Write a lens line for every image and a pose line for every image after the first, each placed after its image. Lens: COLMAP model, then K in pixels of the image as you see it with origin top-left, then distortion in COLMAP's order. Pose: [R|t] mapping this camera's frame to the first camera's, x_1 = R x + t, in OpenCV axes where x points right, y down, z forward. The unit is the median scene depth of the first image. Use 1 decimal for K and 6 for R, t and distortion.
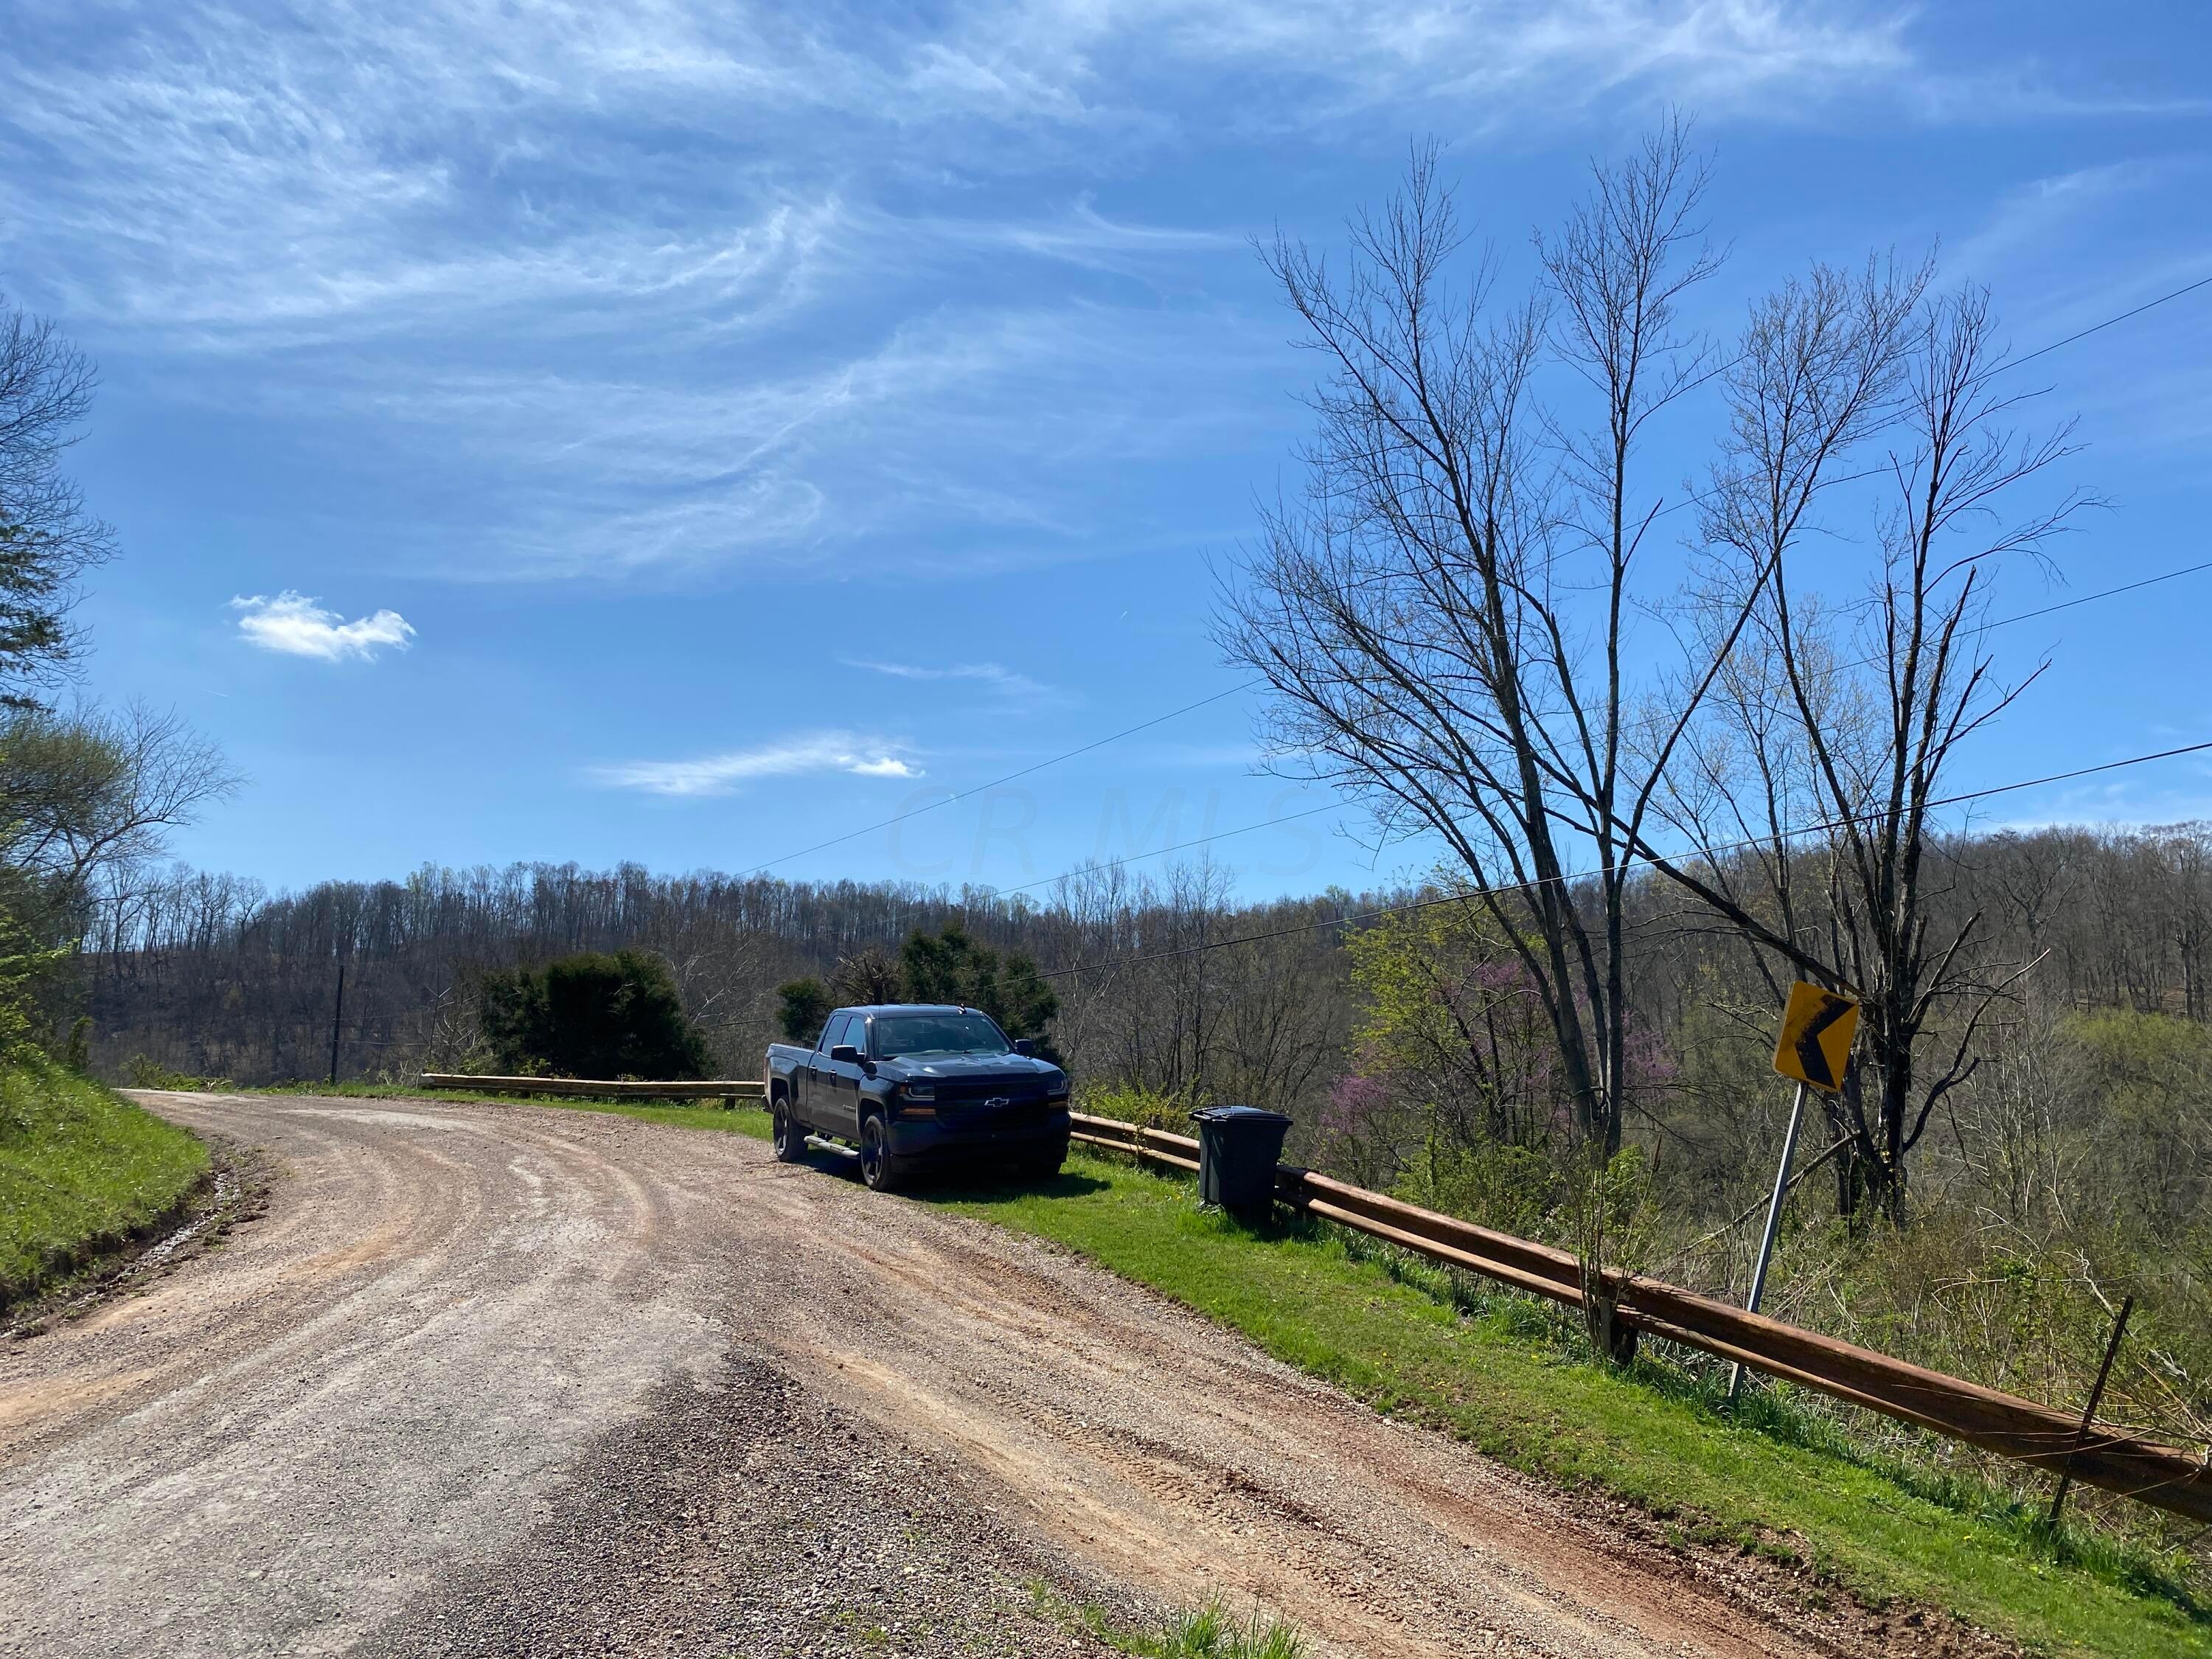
lens RADIAL K [[1681.6, 0, 1106.0], [0, 1681.6, 829.5], [0, 0, 1]] dist [0.010630, -0.011190]
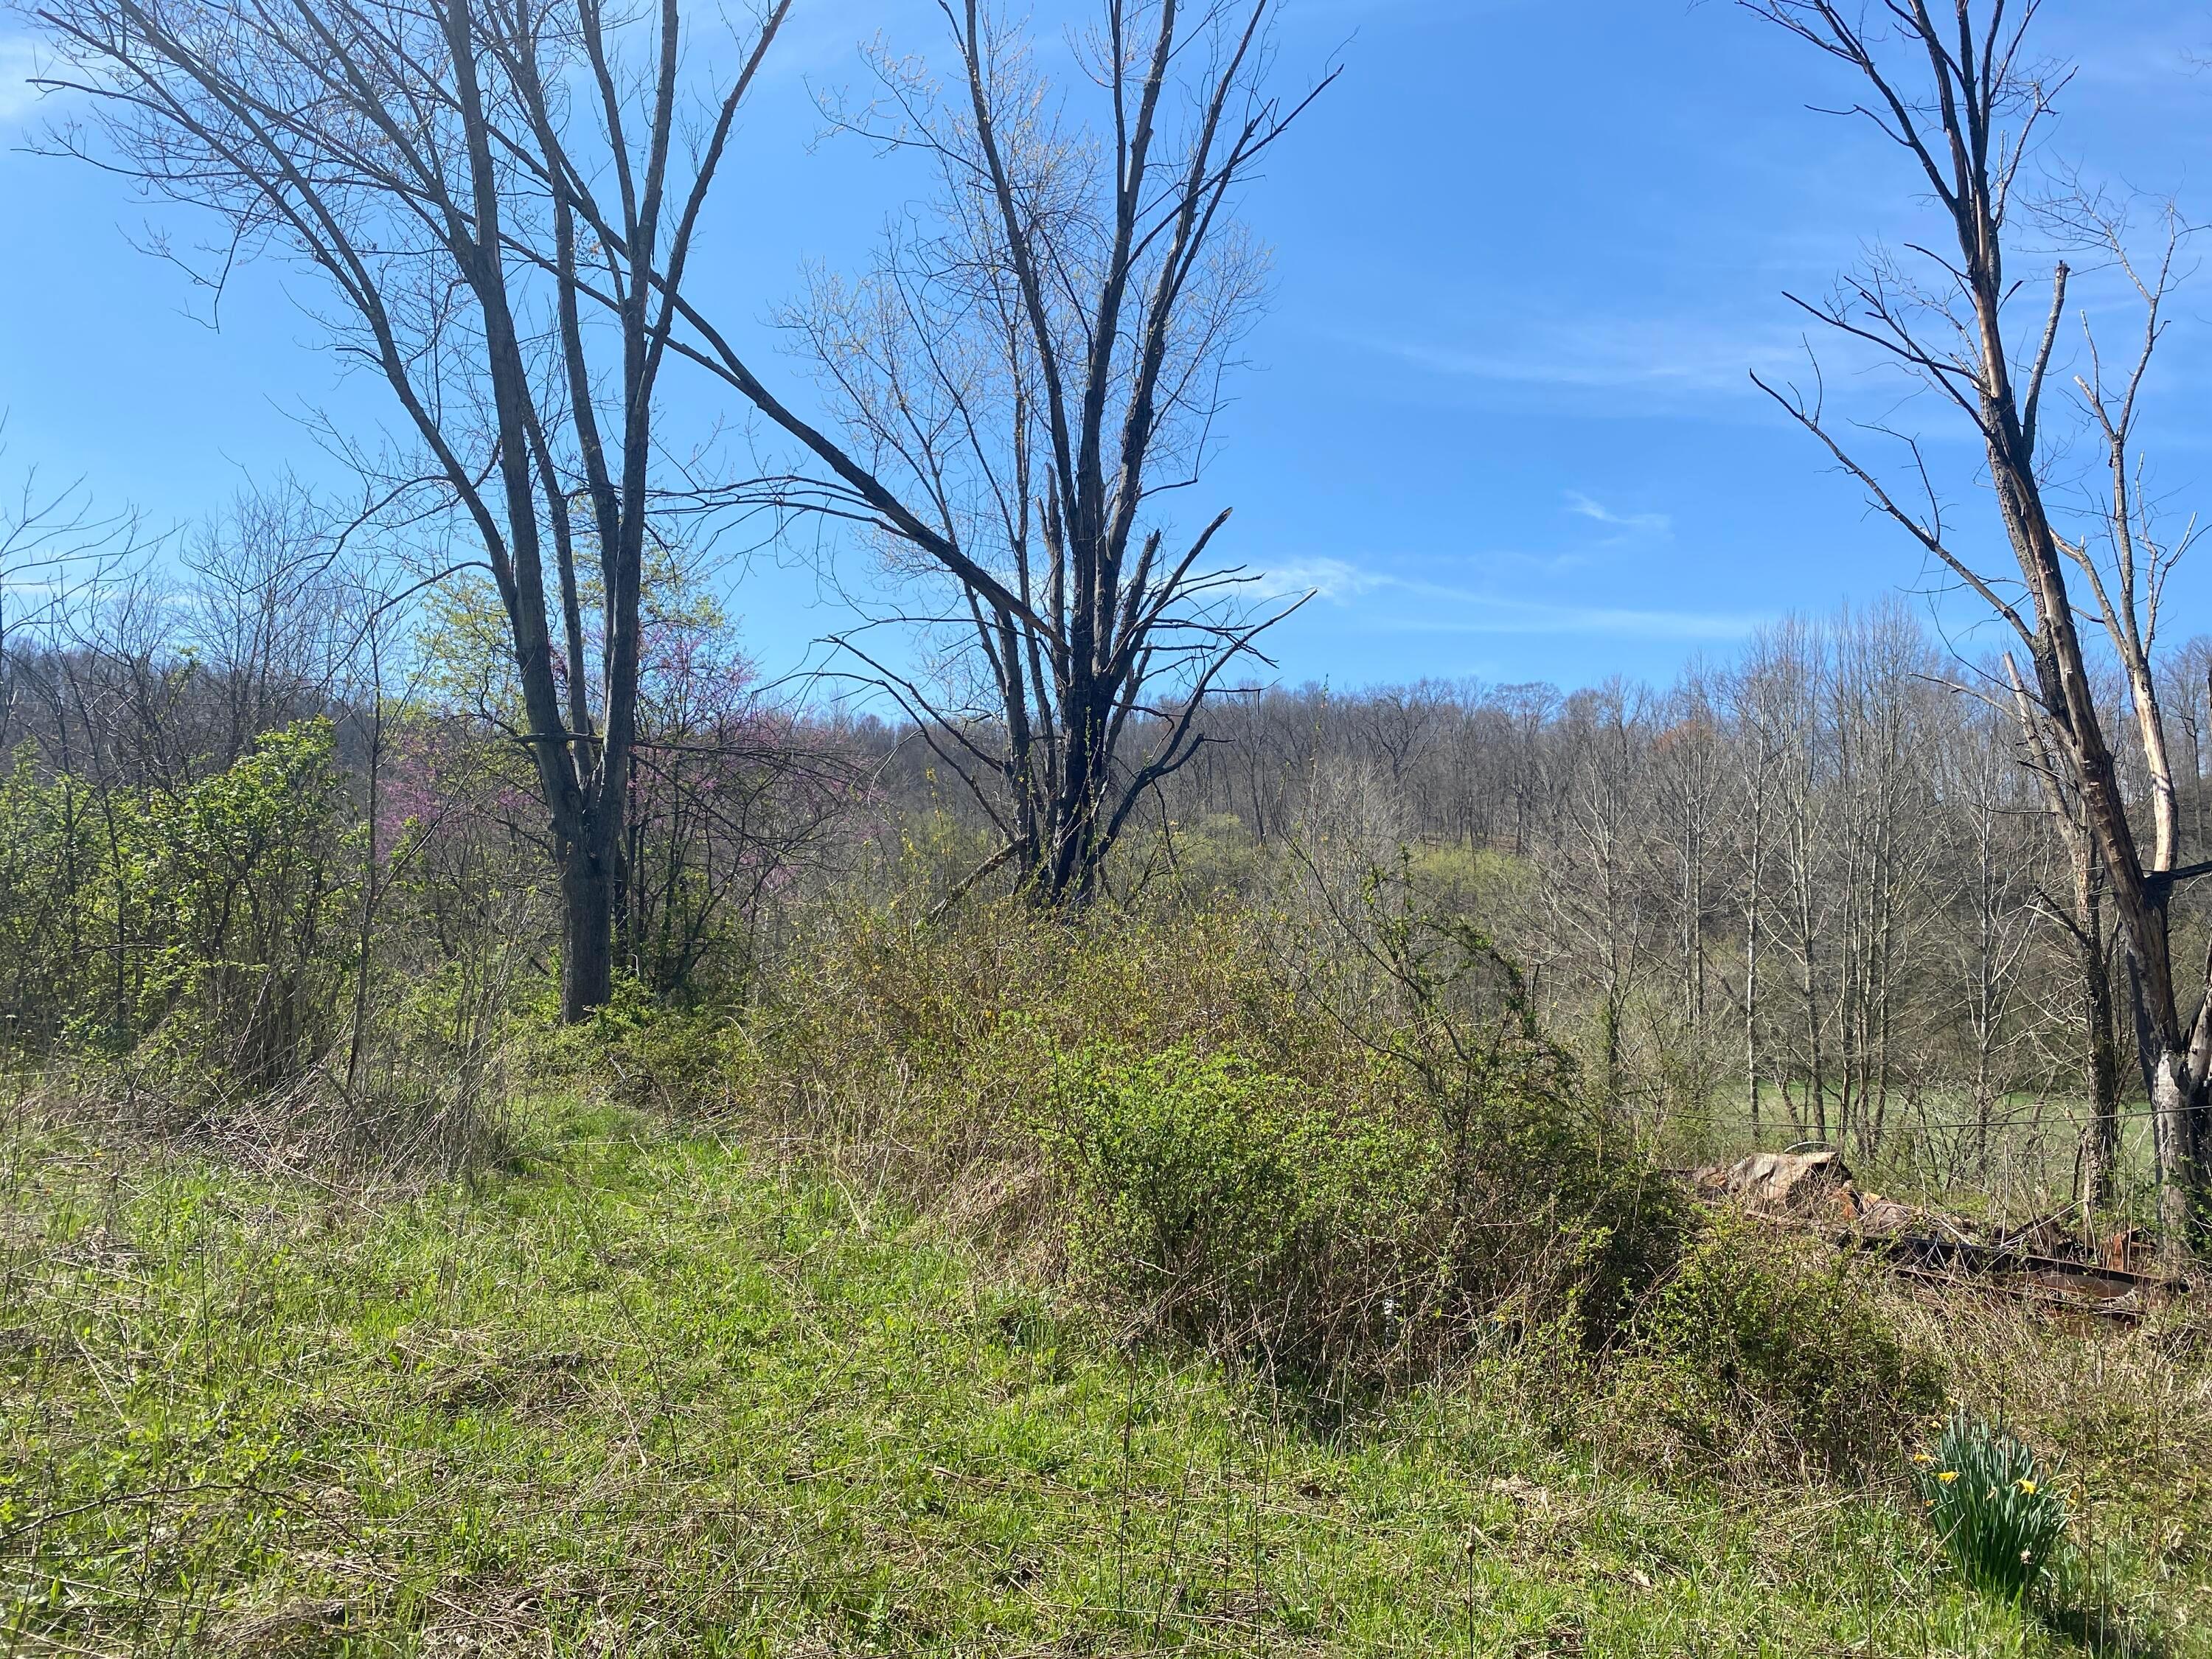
lens RADIAL K [[1690.5, 0, 1118.2], [0, 1690.5, 817.6], [0, 0, 1]] dist [0.006823, -0.006378]
pose [[0.943446, 0.054137, 0.327077, 0.256486], [-0.084174, 0.993364, 0.078381, 0.112273], [-0.320664, -0.101480, 0.941741, 0.360147]]
